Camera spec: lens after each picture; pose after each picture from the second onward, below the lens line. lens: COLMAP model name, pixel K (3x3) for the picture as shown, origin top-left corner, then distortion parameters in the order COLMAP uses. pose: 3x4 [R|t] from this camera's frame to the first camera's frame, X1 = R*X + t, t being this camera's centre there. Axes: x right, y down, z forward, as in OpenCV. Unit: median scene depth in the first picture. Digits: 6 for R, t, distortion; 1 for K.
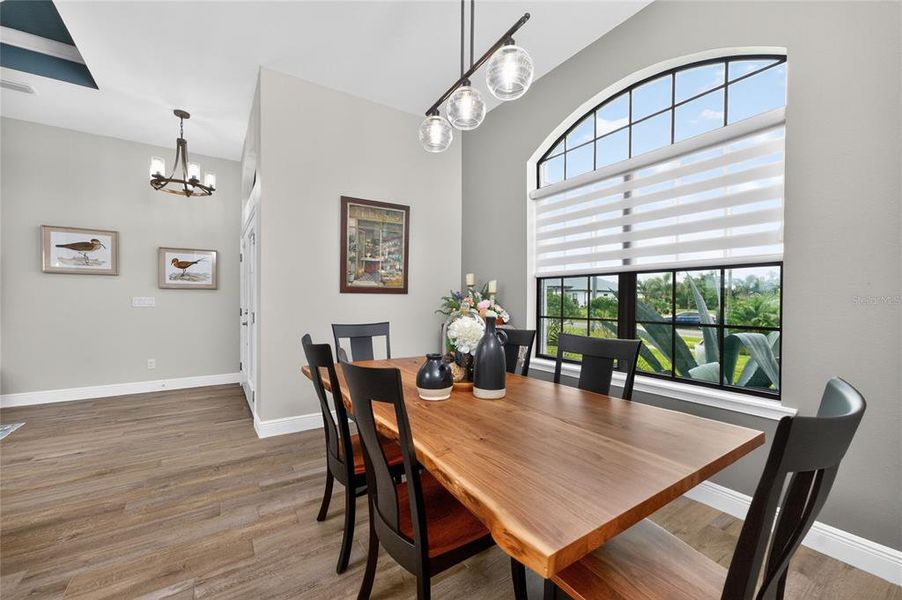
lens RADIAL K [[365.1, 0, 459.0], [0, 365.1, 303.6], [0, 0, 1]] dist [-0.016090, 0.001043]
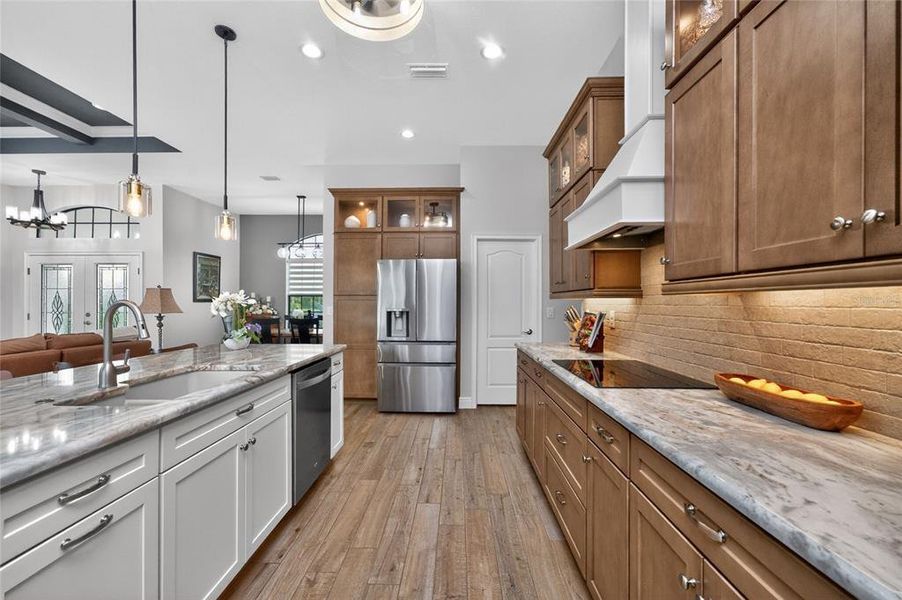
lens RADIAL K [[359.3, 0, 447.6], [0, 359.3, 301.0], [0, 0, 1]] dist [-0.001839, 0.000798]
pose [[0.573623, 0.001631, 0.819118, -1.108283], [0.005973, 0.999963, -0.006174, -0.015705], [-0.819097, 0.008434, 0.573592, -1.189021]]
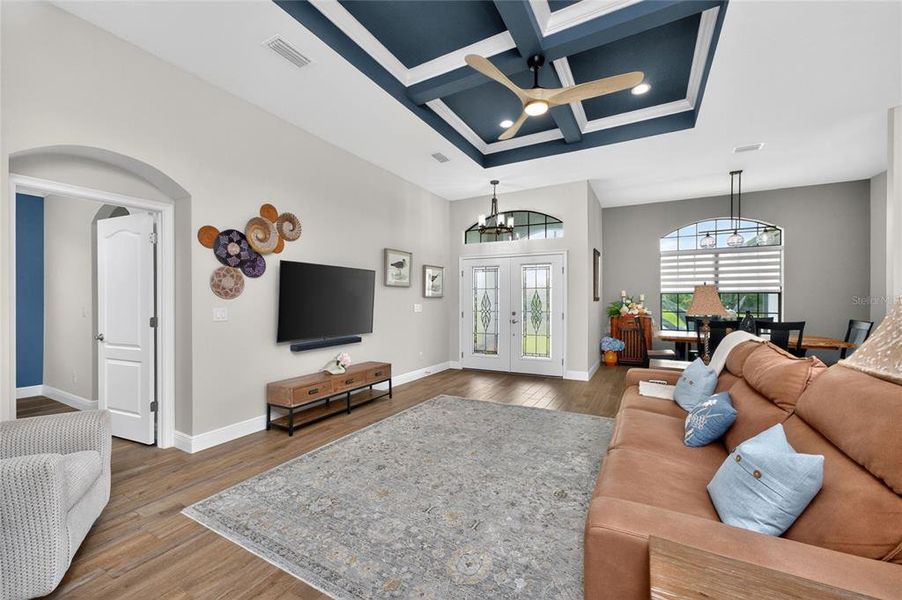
lens RADIAL K [[359.3, 0, 447.6], [0, 359.3, 301.0], [0, 0, 1]] dist [-0.001839, 0.000798]
pose [[0.887398, -0.004693, 0.460980, -1.825264], [0.007536, 0.999962, -0.004327, -0.027678], [-0.460943, 0.007313, 0.887400, -0.269390]]
